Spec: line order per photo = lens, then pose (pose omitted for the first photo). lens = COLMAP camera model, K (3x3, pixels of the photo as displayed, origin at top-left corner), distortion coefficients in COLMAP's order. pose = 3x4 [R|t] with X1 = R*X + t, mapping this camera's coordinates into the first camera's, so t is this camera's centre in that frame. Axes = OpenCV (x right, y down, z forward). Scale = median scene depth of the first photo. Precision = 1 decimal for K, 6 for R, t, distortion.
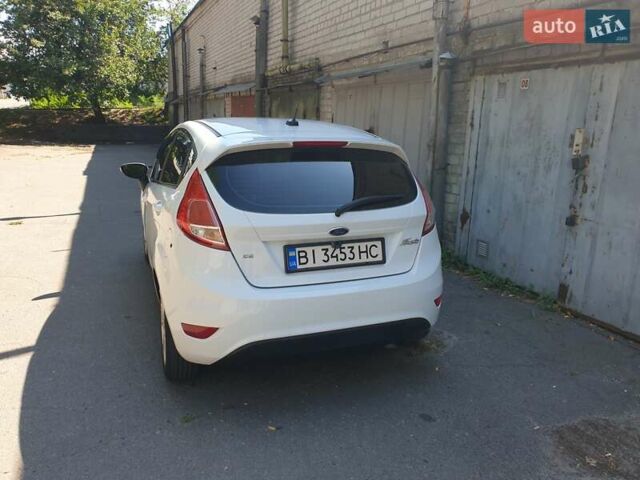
lens RADIAL K [[484.1, 0, 320.8], [0, 484.1, 240.5], [0, 0, 1]] dist [0.008673, 0.010589]
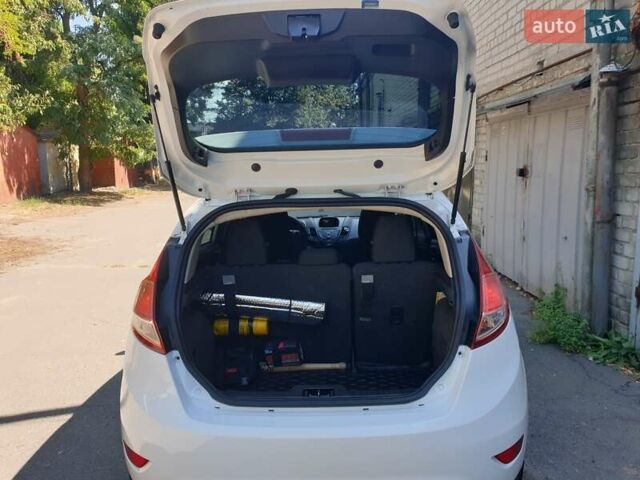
lens RADIAL K [[484.1, 0, 318.4], [0, 484.1, 234.3], [0, 0, 1]] dist [0.008673, 0.010589]
pose [[0.915236, 0.020302, -0.402407, 0.146663], [-0.056043, 0.995436, -0.077244, -0.048015], [0.399002, 0.093248, 0.912196, 0.167317]]
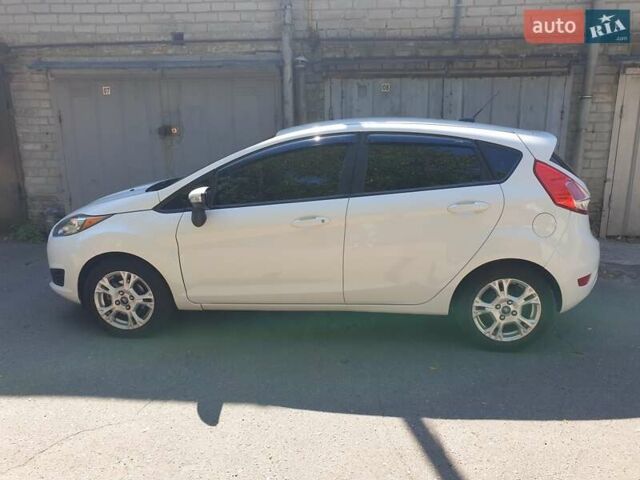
lens RADIAL K [[484.1, 0, 322.1], [0, 484.1, 242.4], [0, 0, 1]] dist [0.008673, 0.010589]
pose [[0.461580, -0.241396, 0.853623, -0.726420], [0.232786, 0.961502, 0.146029, -0.111547], [-0.856011, 0.131307, 0.500004, 0.407857]]
